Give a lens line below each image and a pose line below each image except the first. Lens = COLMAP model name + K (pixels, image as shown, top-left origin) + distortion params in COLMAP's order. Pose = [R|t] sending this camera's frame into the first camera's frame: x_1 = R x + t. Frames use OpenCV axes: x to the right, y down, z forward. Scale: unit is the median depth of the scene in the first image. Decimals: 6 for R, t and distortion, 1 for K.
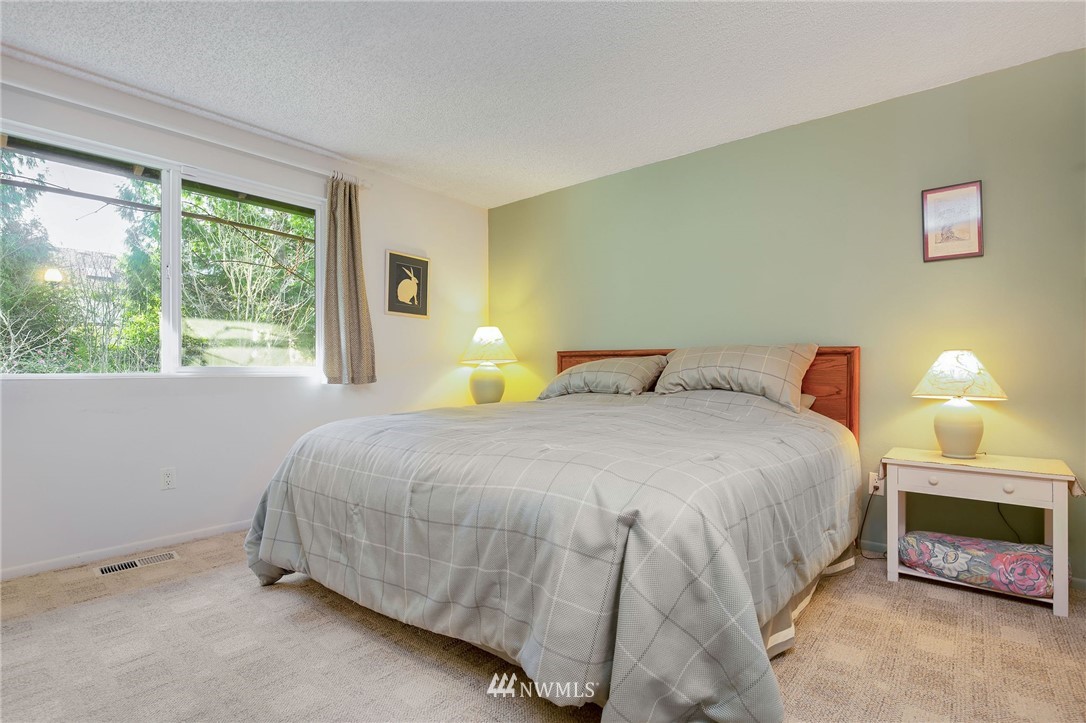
lens RADIAL K [[524.4, 0, 545.0], [0, 524.4, 377.8], [0, 0, 1]] dist [-0.016156, 0.000435]
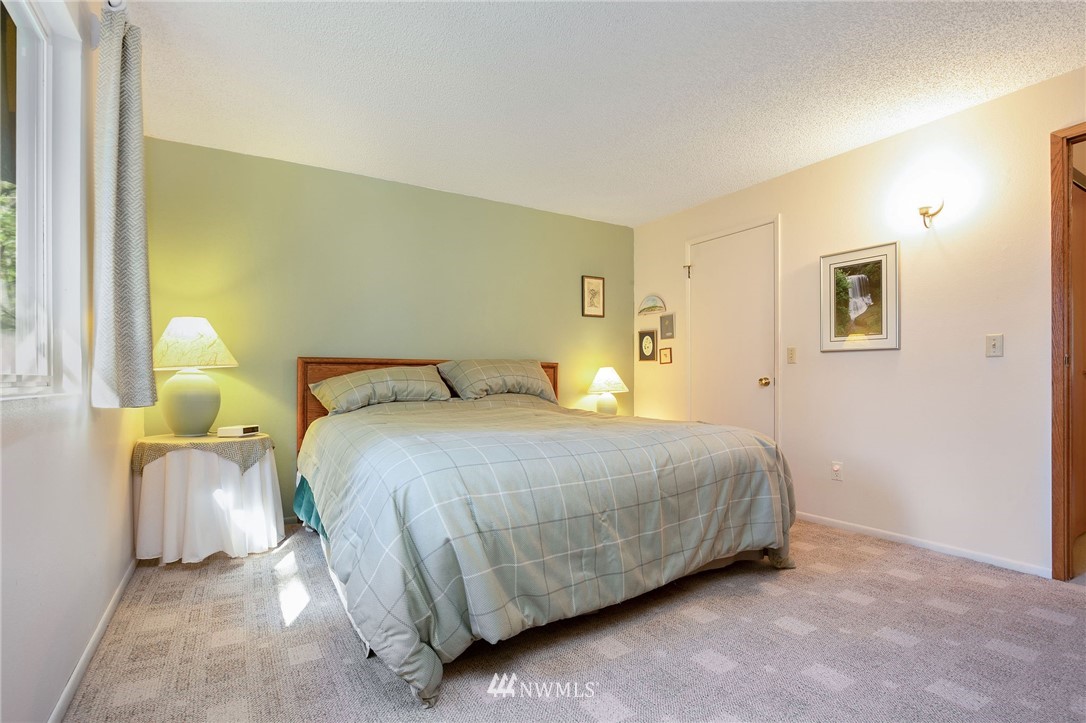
lens RADIAL K [[533.3, 0, 543.1], [0, 533.3, 375.4], [0, 0, 1]] dist [-0.021144, -0.000172]
pose [[0.298614, -0.000272, 0.954374, -1.313974], [0.017662, 0.999830, -0.005242, -0.018713], [-0.954210, 0.018422, 0.298568, 0.756795]]
